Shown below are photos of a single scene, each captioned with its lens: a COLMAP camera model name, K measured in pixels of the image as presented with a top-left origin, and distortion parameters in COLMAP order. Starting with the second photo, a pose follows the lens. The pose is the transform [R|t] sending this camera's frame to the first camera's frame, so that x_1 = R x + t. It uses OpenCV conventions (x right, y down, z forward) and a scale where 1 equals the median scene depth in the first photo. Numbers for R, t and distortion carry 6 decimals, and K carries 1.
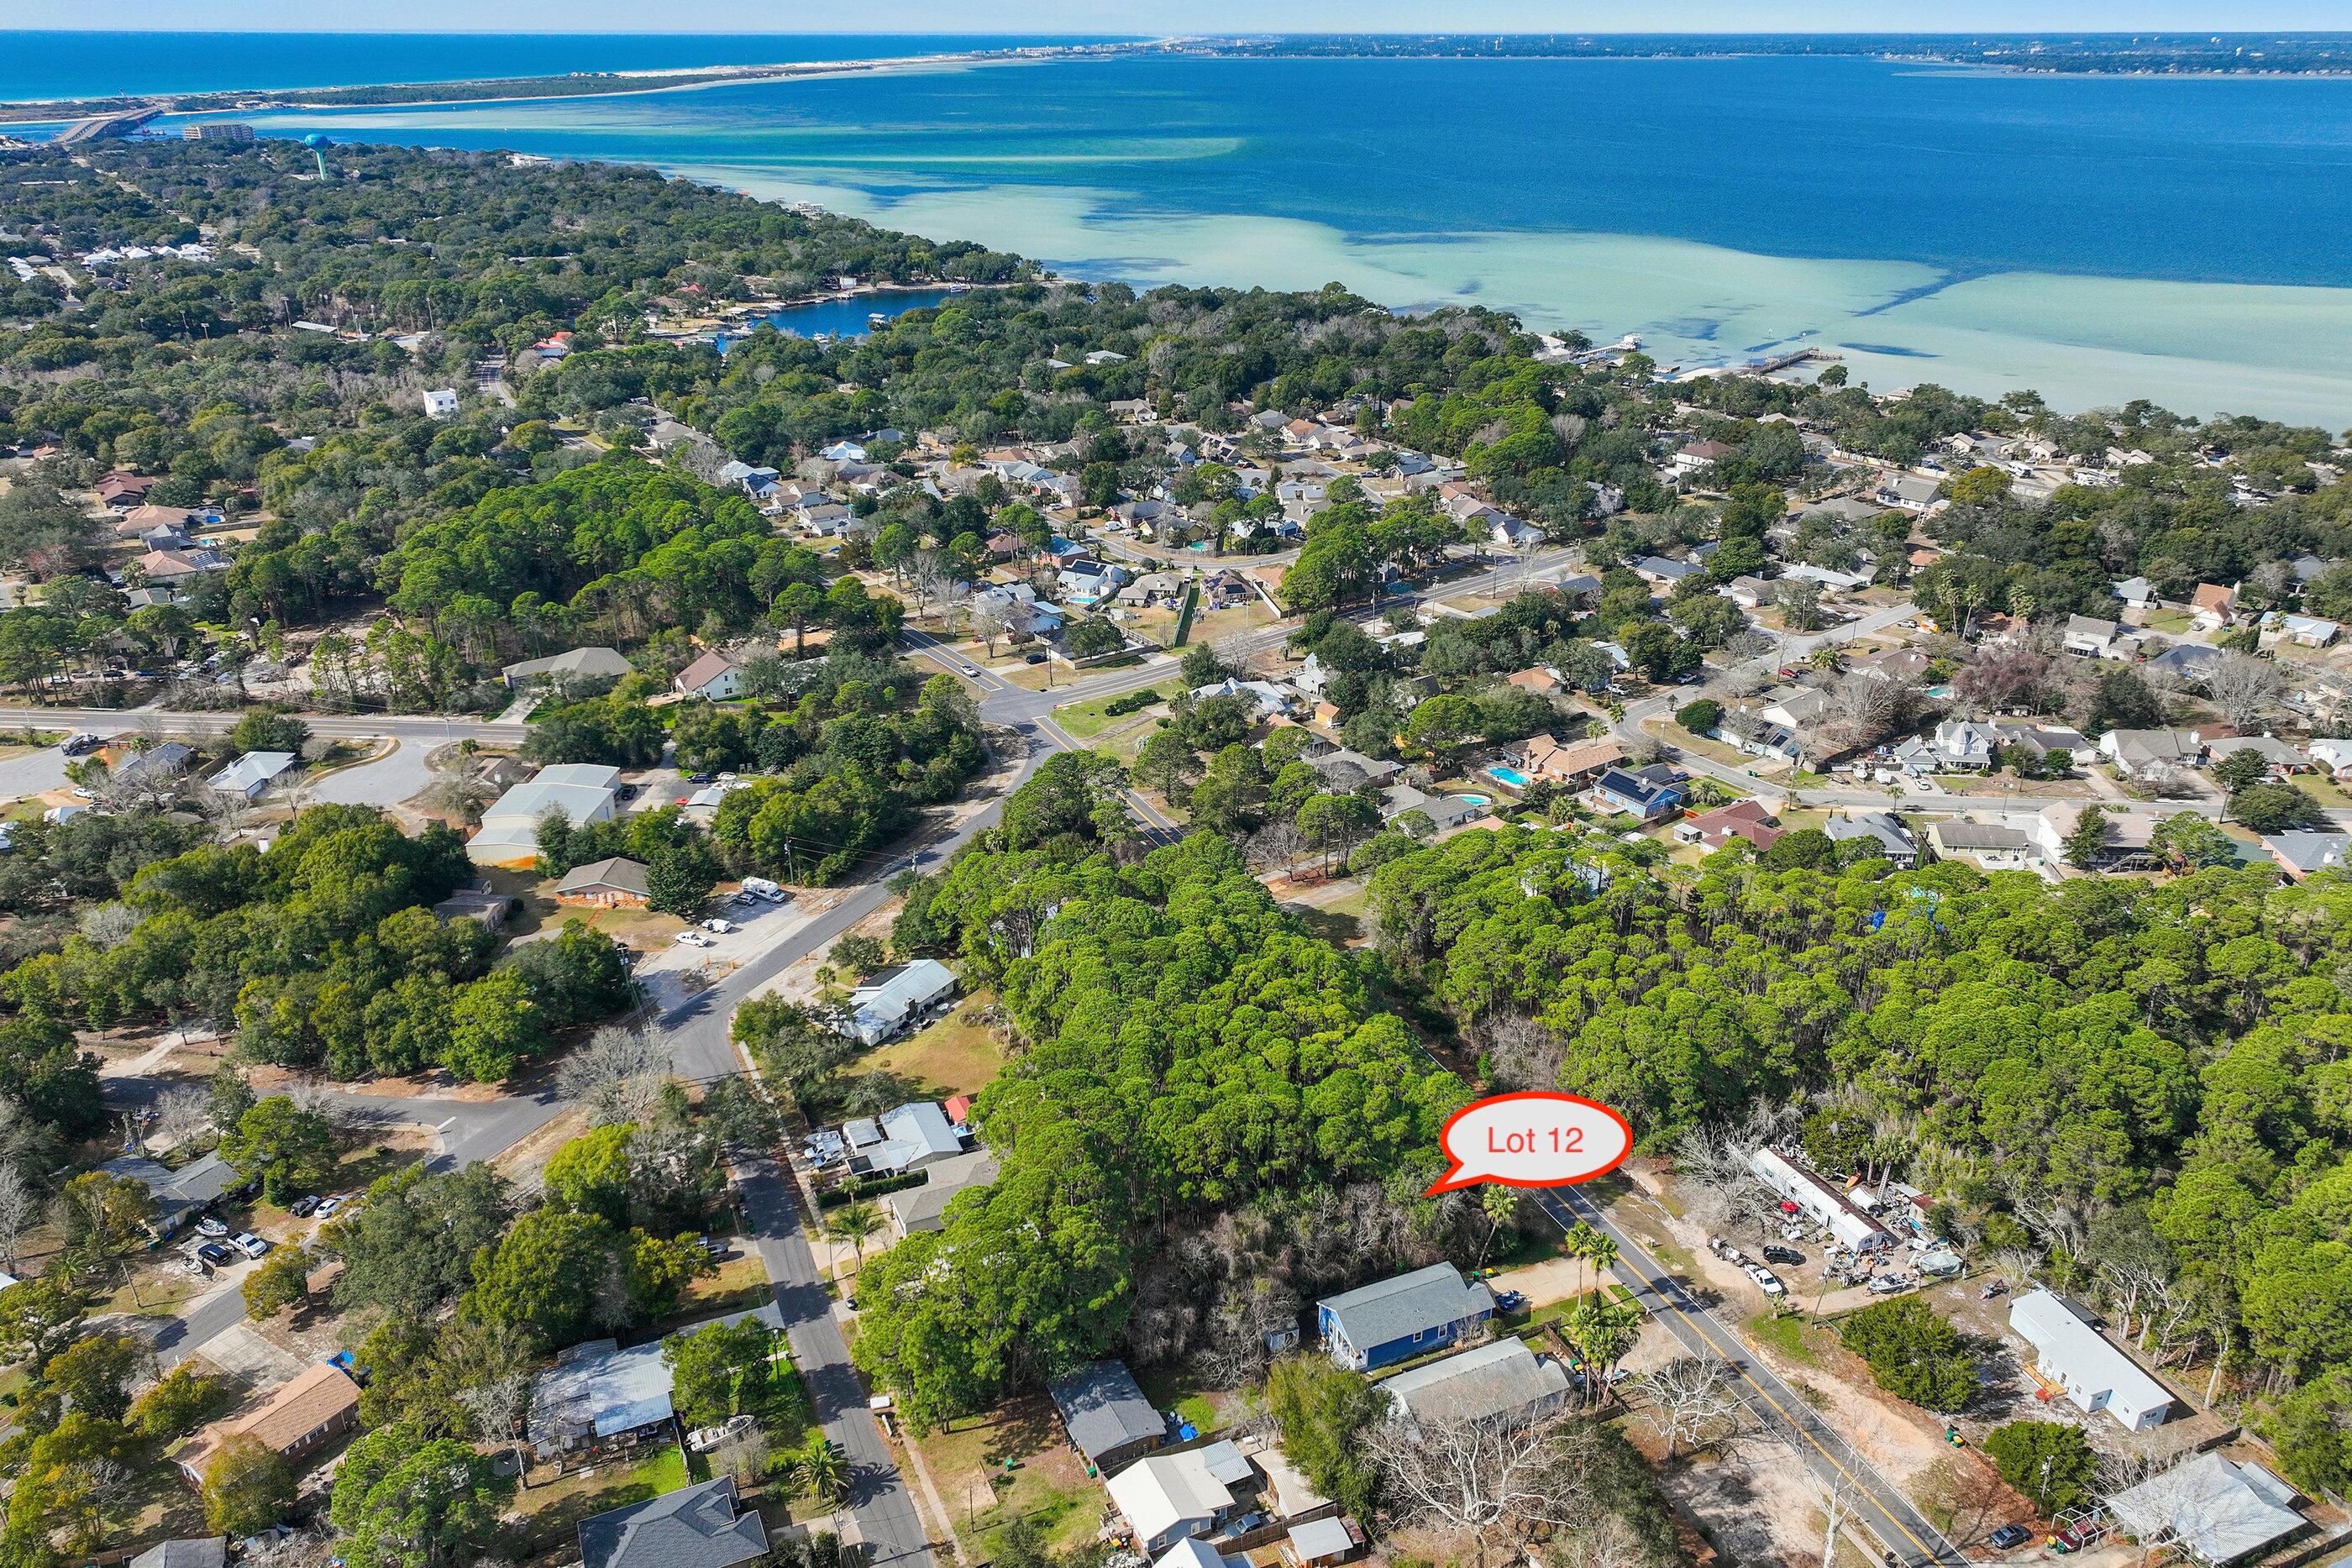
lens RADIAL K [[1740.0, 0, 1175.5], [0, 1740.0, 775.1], [0, 0, 1]] dist [0.004820, 0.009701]
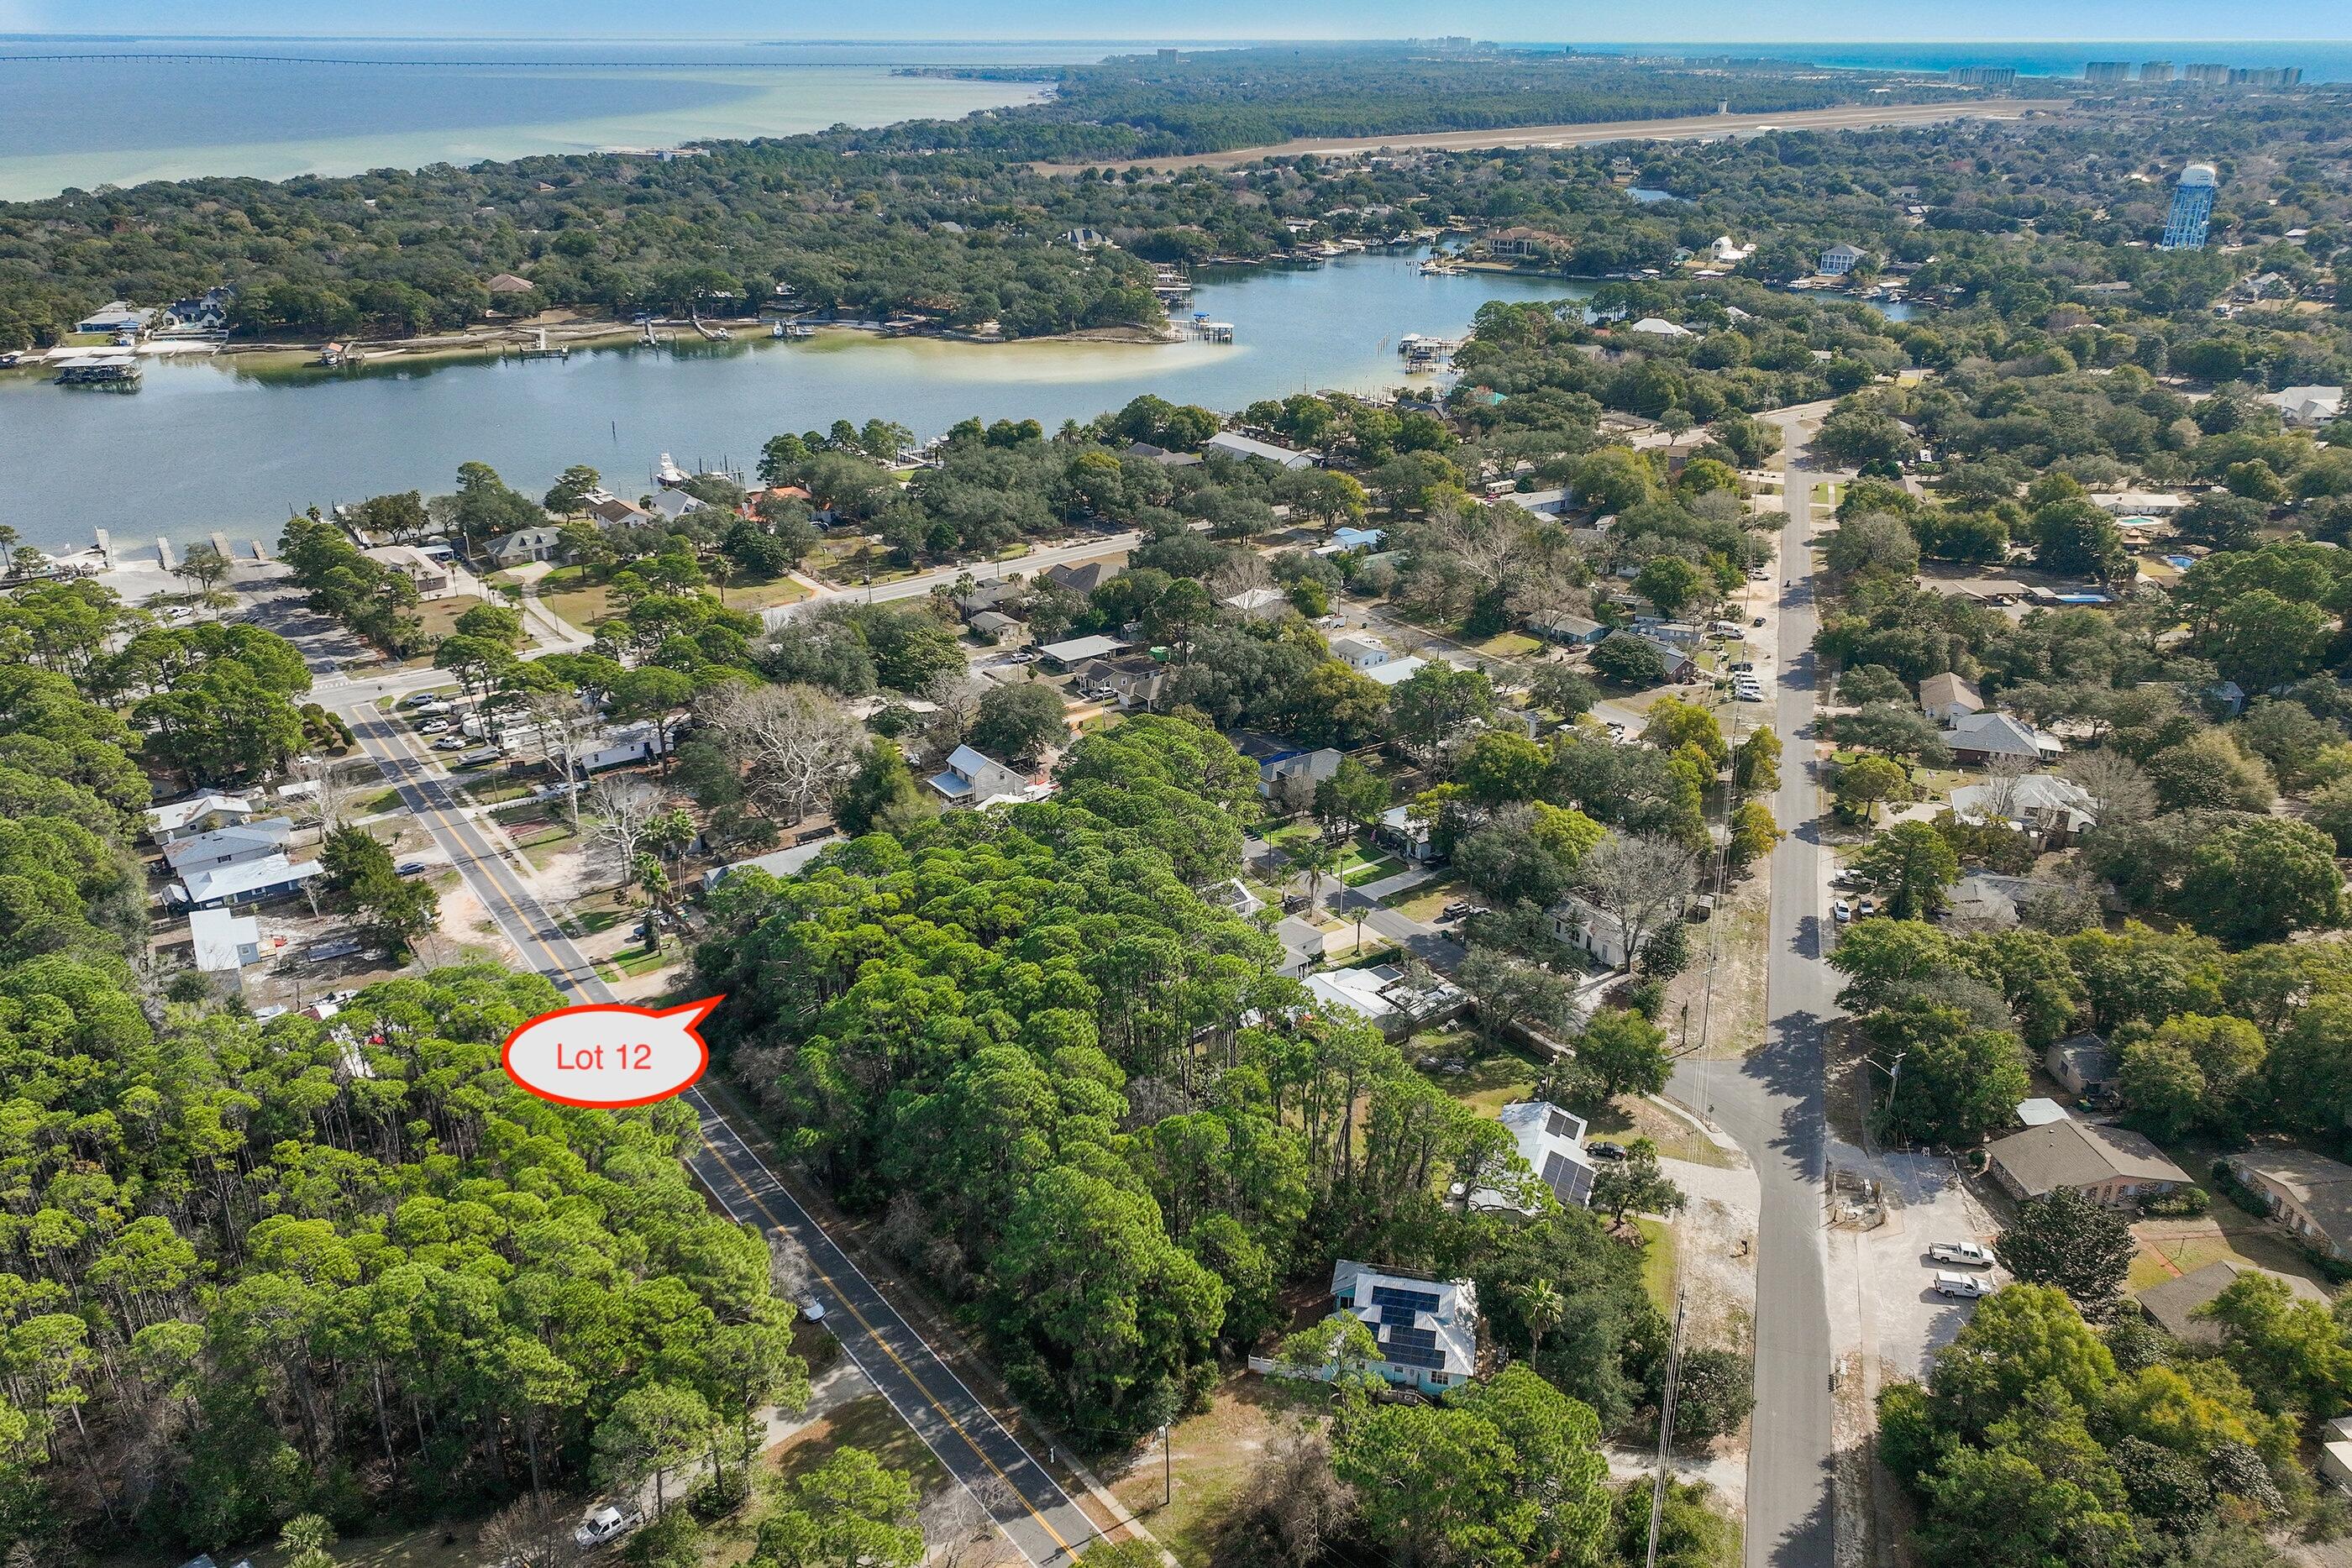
lens RADIAL K [[1803.1, 0, 1176.0], [0, 1803.1, 784.0], [0, 0, 1]] dist [0.005948, 0.003568]
pose [[-0.980742, 0.072572, -0.181324, 0.060457], [-0.079737, 0.698723, 0.710935, -0.321211], [0.178290, 0.711702, -0.679480, 0.943943]]
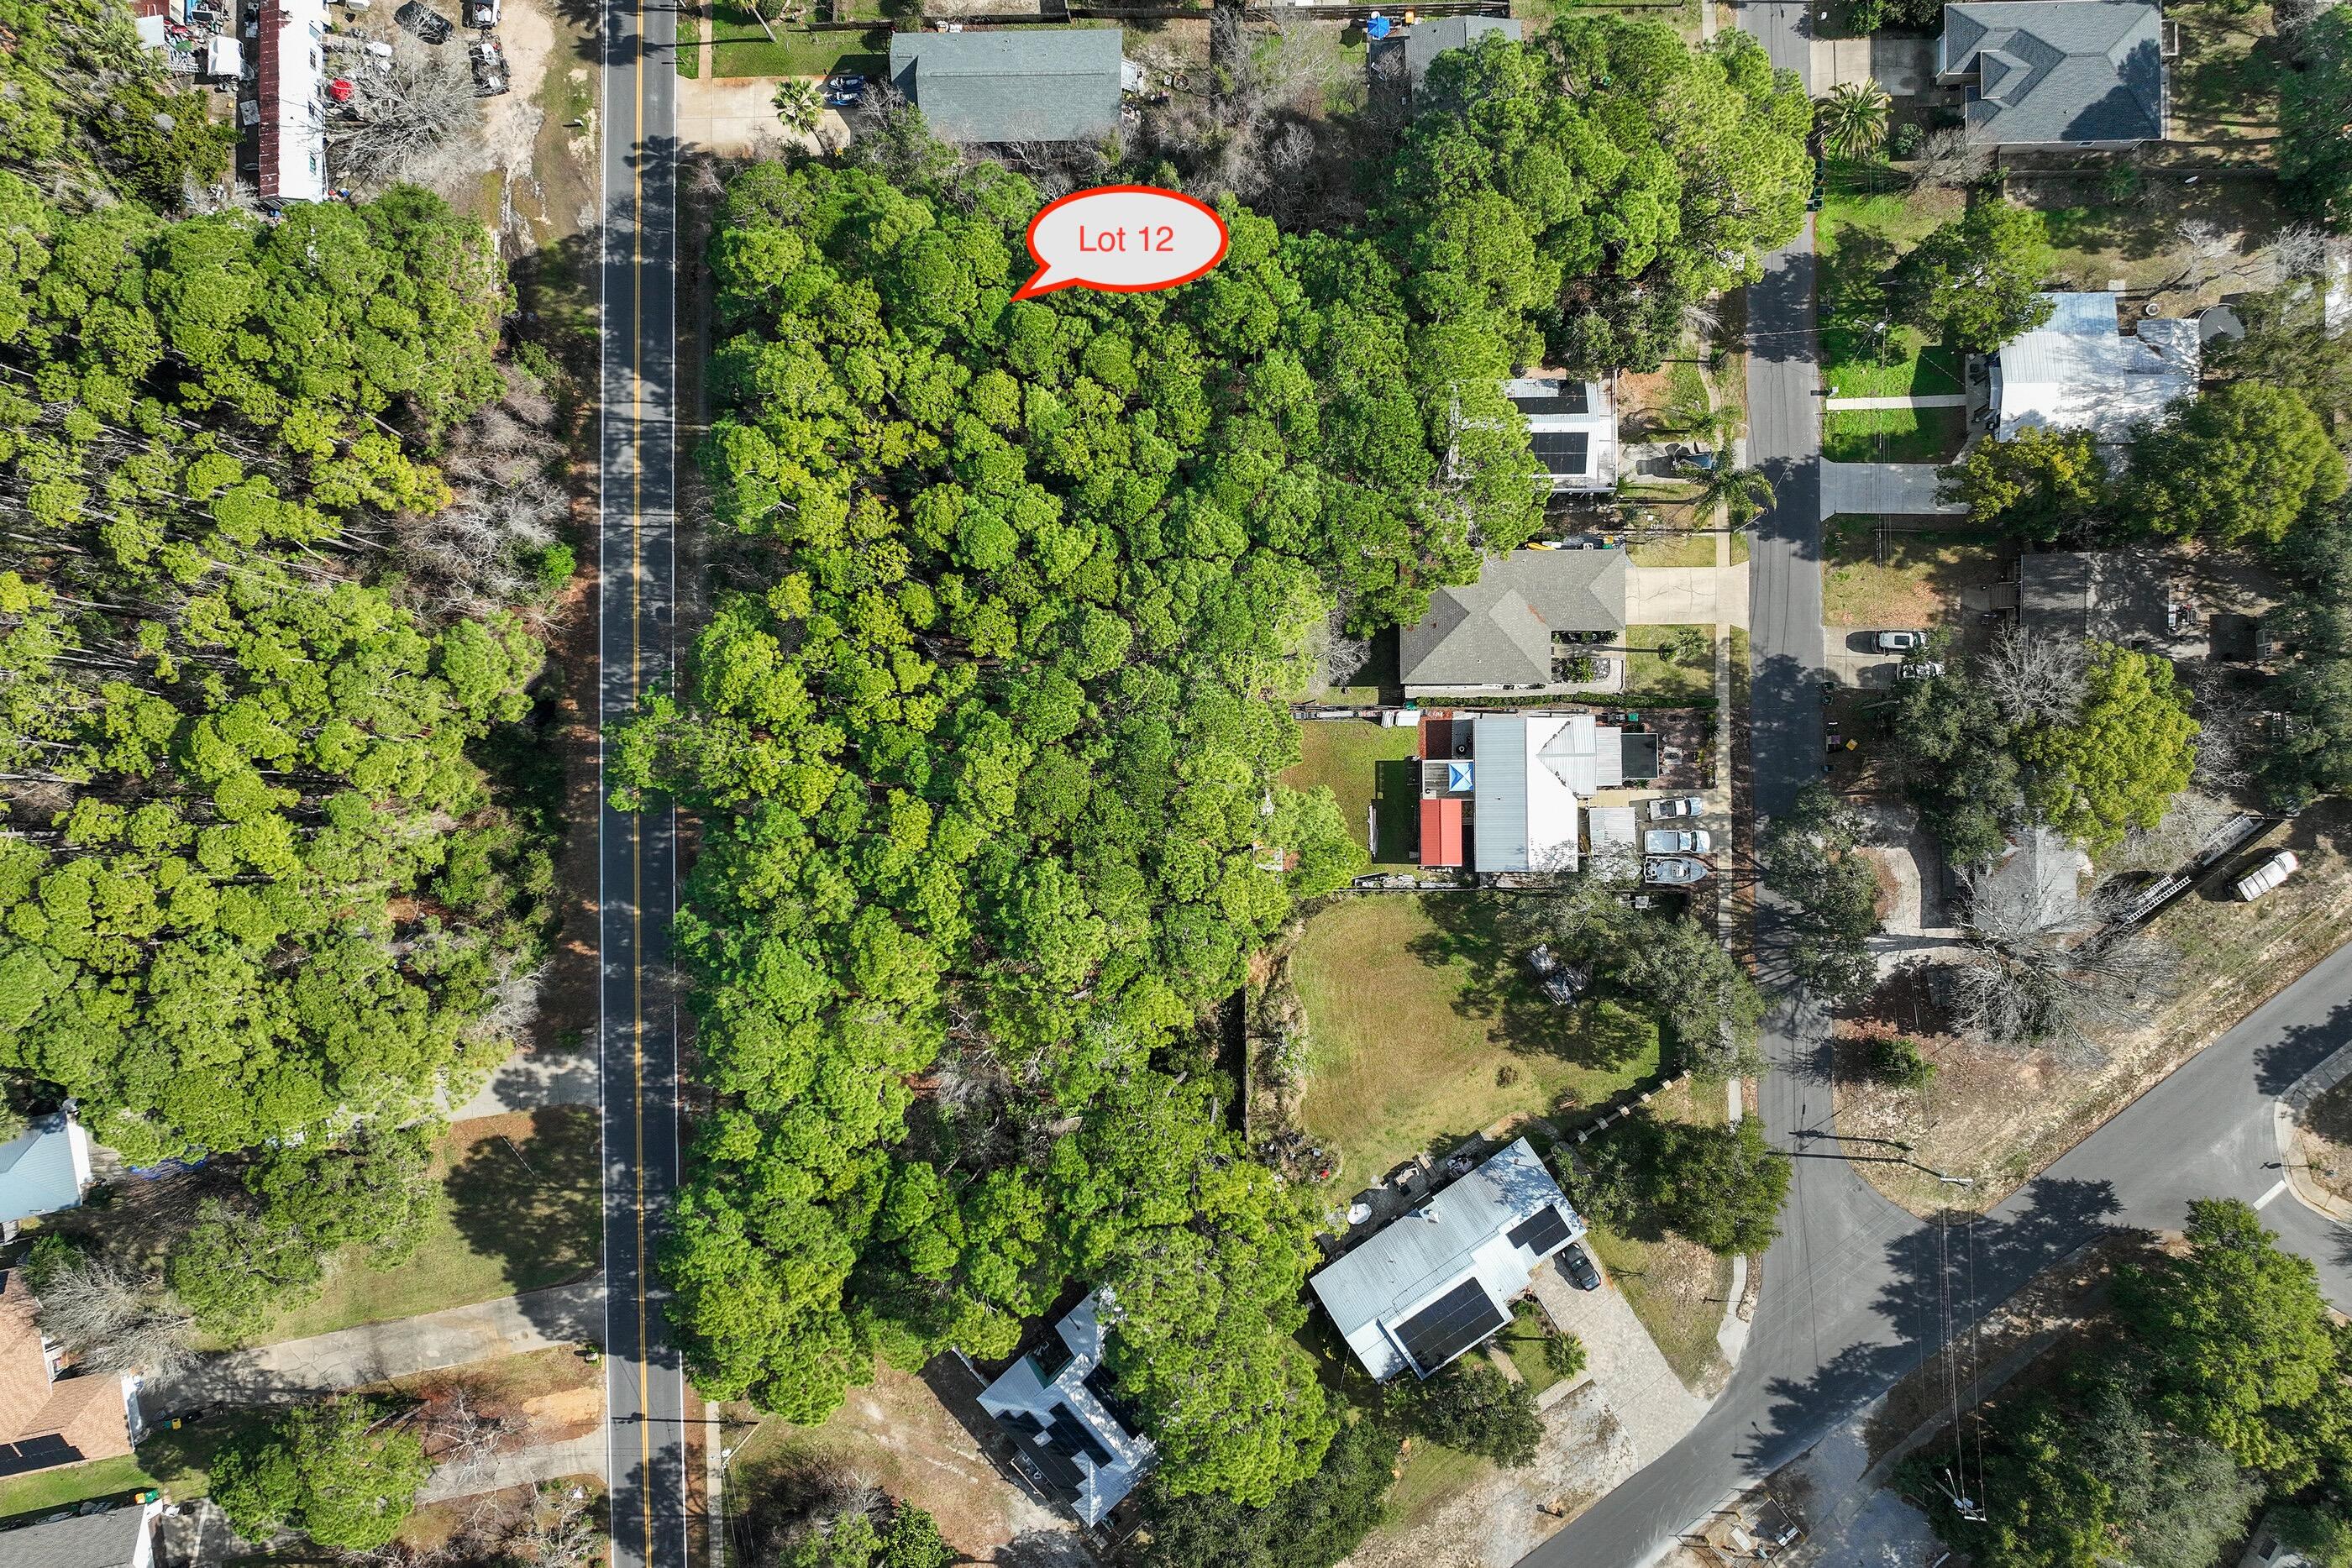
lens RADIAL K [[1740.0, 0, 1175.5], [0, 1740.0, 775.1], [0, 0, 1]] dist [0.004820, 0.009701]
pose [[-0.913446, -0.404269, 0.046730, -0.039037], [0.191949, -0.326739, 0.925417, -0.222476], [-0.358849, 0.854288, 0.376057, 0.501541]]
